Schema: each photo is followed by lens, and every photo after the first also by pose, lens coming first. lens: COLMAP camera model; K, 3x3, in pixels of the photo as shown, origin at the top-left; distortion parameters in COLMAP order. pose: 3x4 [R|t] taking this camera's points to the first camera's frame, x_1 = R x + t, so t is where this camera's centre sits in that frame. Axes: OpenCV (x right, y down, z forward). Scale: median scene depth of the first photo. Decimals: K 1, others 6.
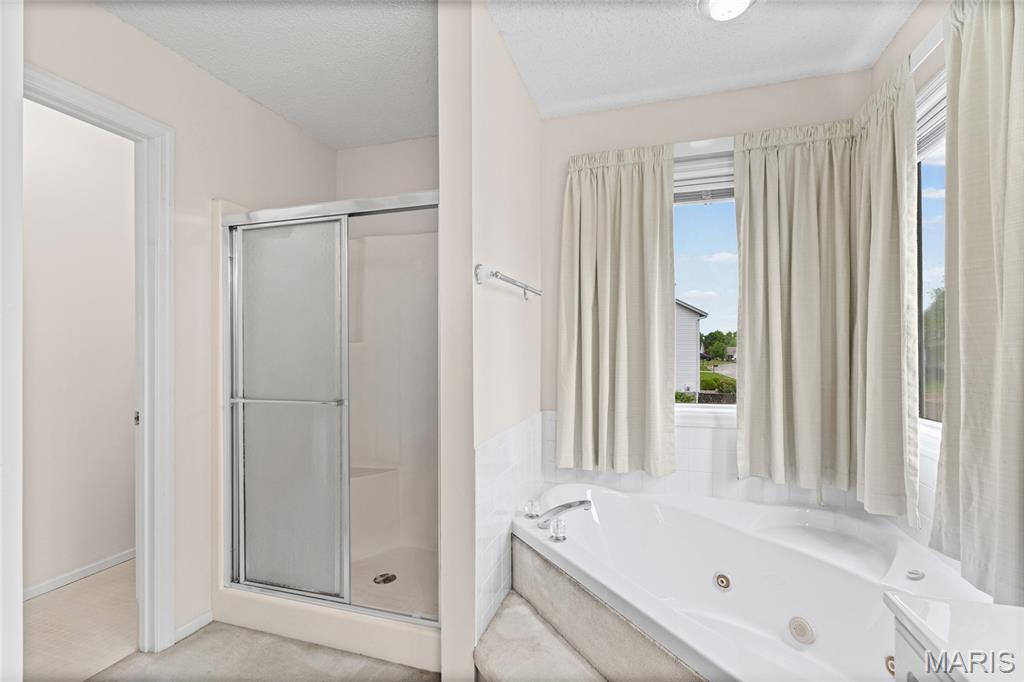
lens RADIAL K [[462.8, 0, 511.5], [0, 462.8, 345.8], [0, 0, 1]] dist [-0.001073, -0.000563]
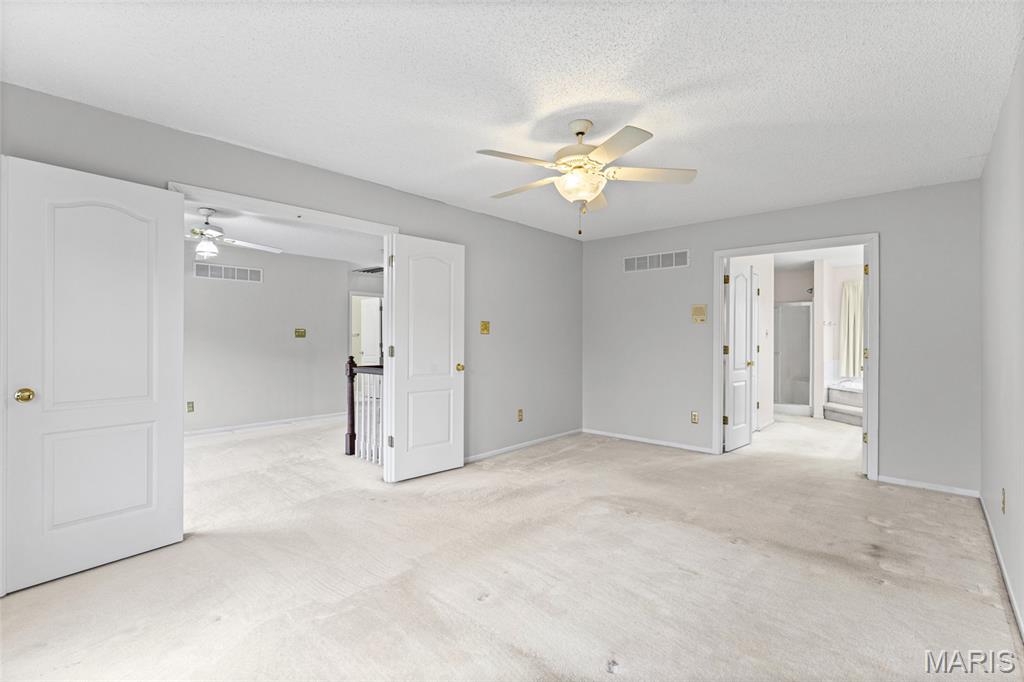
lens RADIAL K [[462.8, 0, 508.3], [0, 462.8, 343.5], [0, 0, 1]] dist [-0.001073, -0.000563]
pose [[0.902052, 0.012538, -0.431445, -0.703008], [-0.007676, 0.999886, 0.013007, -0.017088], [0.431559, -0.008421, 0.902045, -3.463226]]
